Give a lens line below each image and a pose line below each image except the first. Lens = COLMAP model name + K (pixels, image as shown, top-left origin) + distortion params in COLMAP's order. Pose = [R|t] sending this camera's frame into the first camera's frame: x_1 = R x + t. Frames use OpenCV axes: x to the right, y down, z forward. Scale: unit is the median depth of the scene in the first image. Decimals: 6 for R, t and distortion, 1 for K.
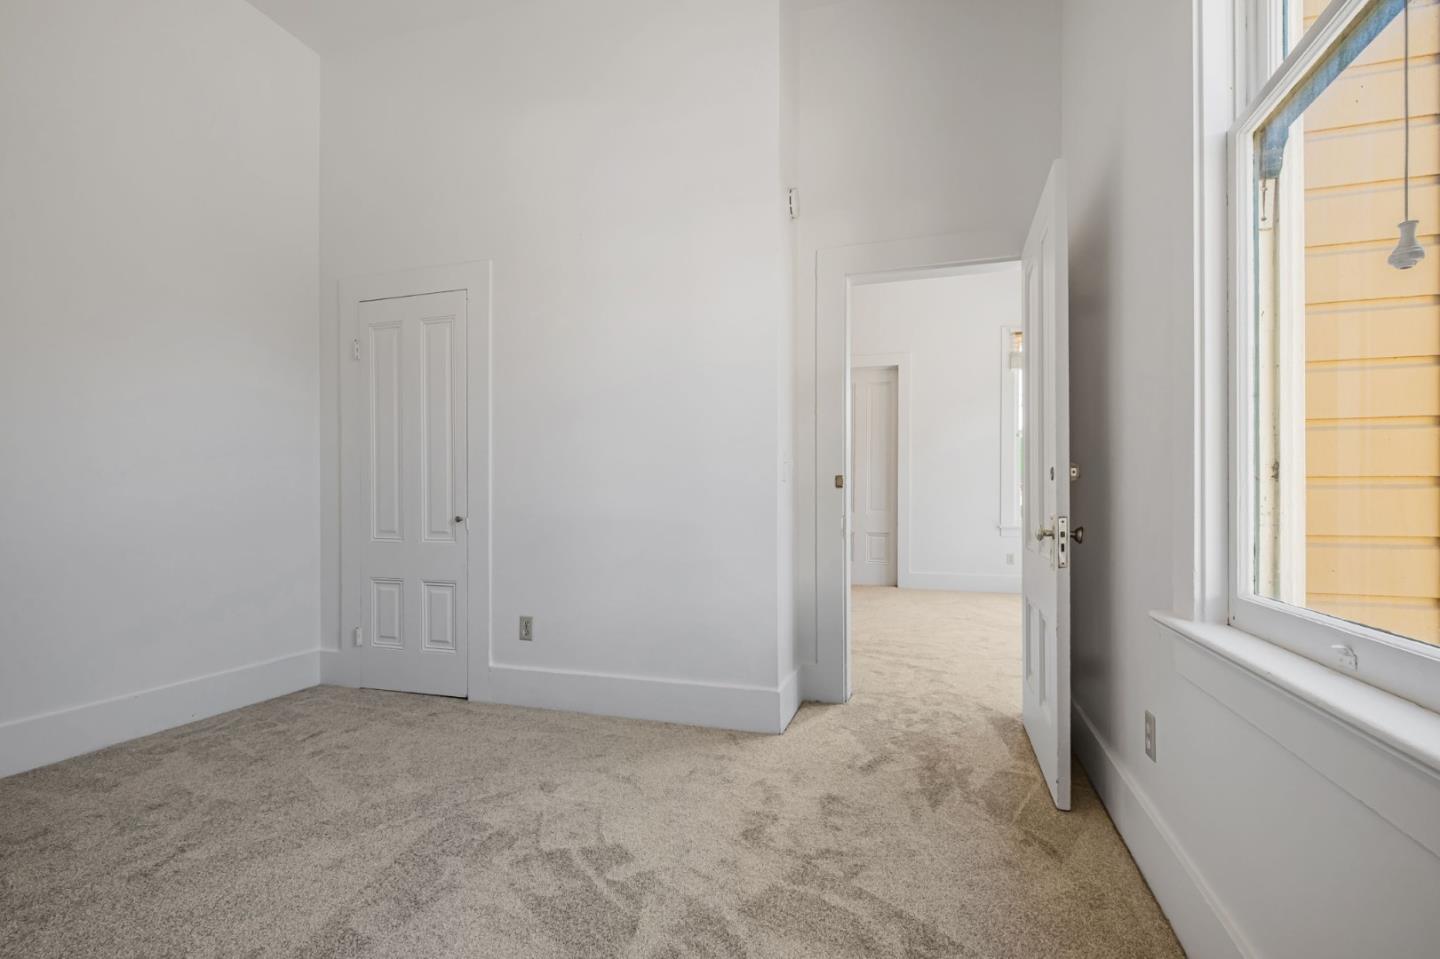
lens RADIAL K [[638.7, 0, 722.0], [0, 638.7, 487.2], [0, 0, 1]] dist [0.001584, -0.004350]
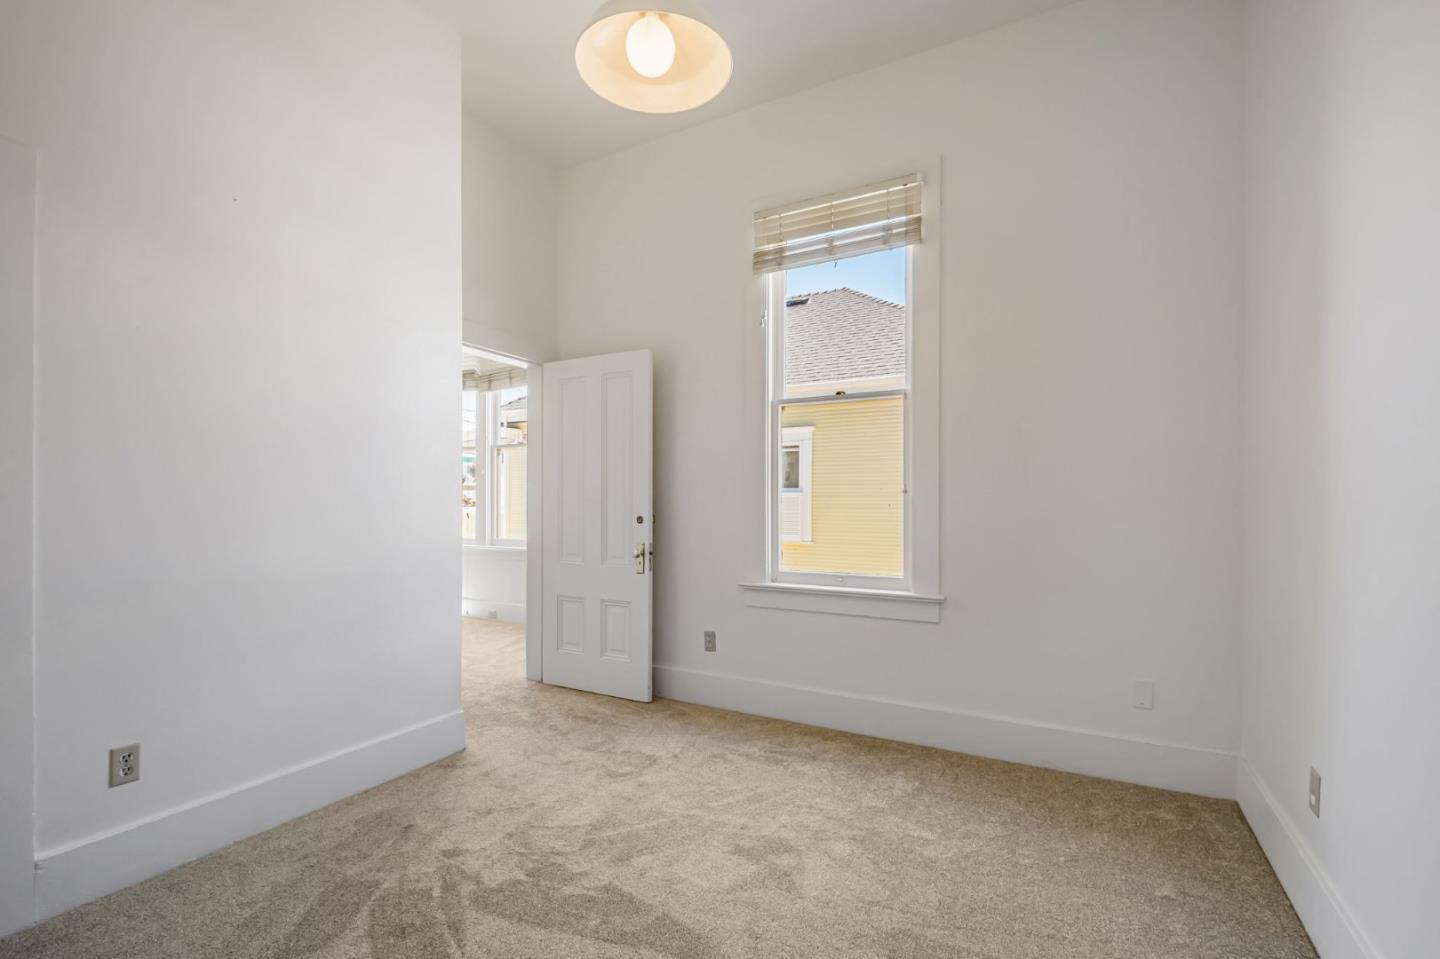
lens RADIAL K [[638.7, 0, 718.6], [0, 638.7, 489.7], [0, 0, 1]] dist [0.001584, -0.004350]
pose [[0.211164, 0.012967, 0.977365, -1.053780], [-0.011130, 0.999879, -0.010861, -0.073243], [-0.977387, -0.008585, 0.211283, 0.369818]]
